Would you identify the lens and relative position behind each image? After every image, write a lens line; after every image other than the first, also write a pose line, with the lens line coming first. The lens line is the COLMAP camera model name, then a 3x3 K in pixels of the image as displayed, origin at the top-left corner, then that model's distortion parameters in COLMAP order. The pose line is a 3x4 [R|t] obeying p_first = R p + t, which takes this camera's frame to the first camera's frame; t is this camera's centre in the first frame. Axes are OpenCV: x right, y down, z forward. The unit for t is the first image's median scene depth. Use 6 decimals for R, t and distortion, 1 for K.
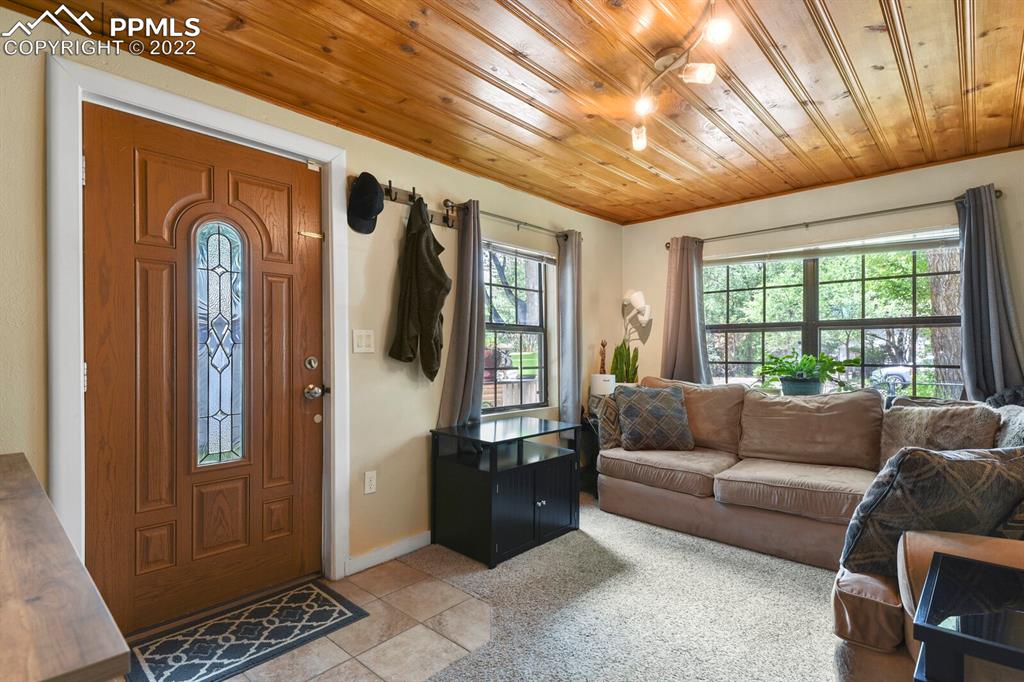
lens RADIAL K [[502.1, 0, 505.8], [0, 502.1, 349.2], [0, 0, 1]] dist [0.029507, -0.012939]
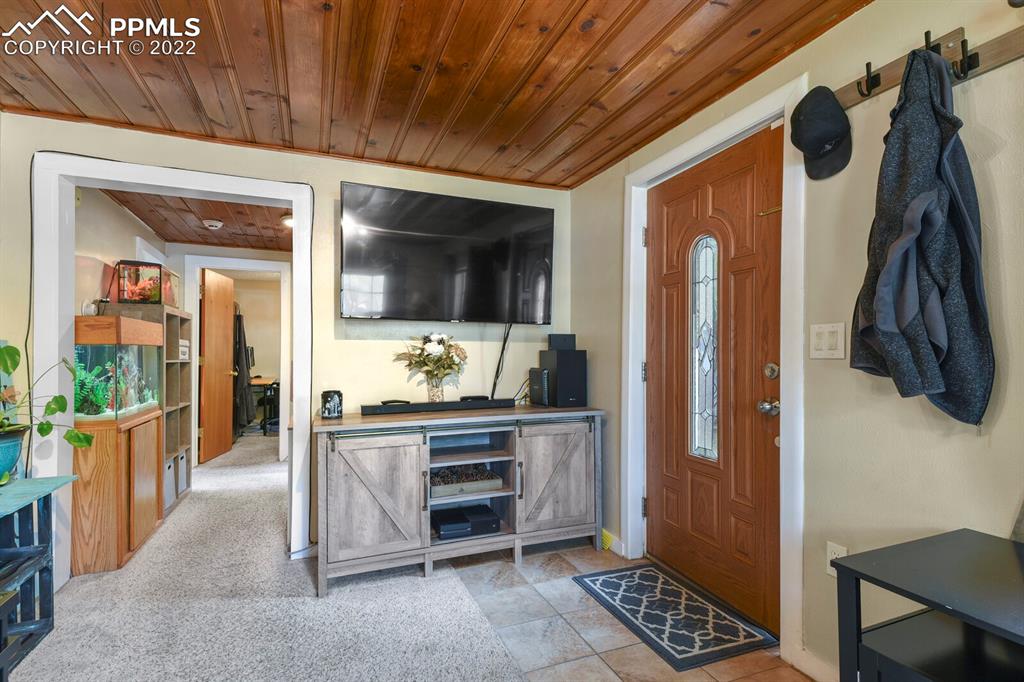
lens RADIAL K [[502.1, 0, 509.6], [0, 502.1, 347.2], [0, 0, 1]] dist [0.029507, -0.012939]
pose [[-0.431325, -0.001576, -0.902195, 0.060554], [0.005844, 0.999973, -0.004541, -0.000920], [0.902178, -0.007231, -0.431304, 0.110832]]
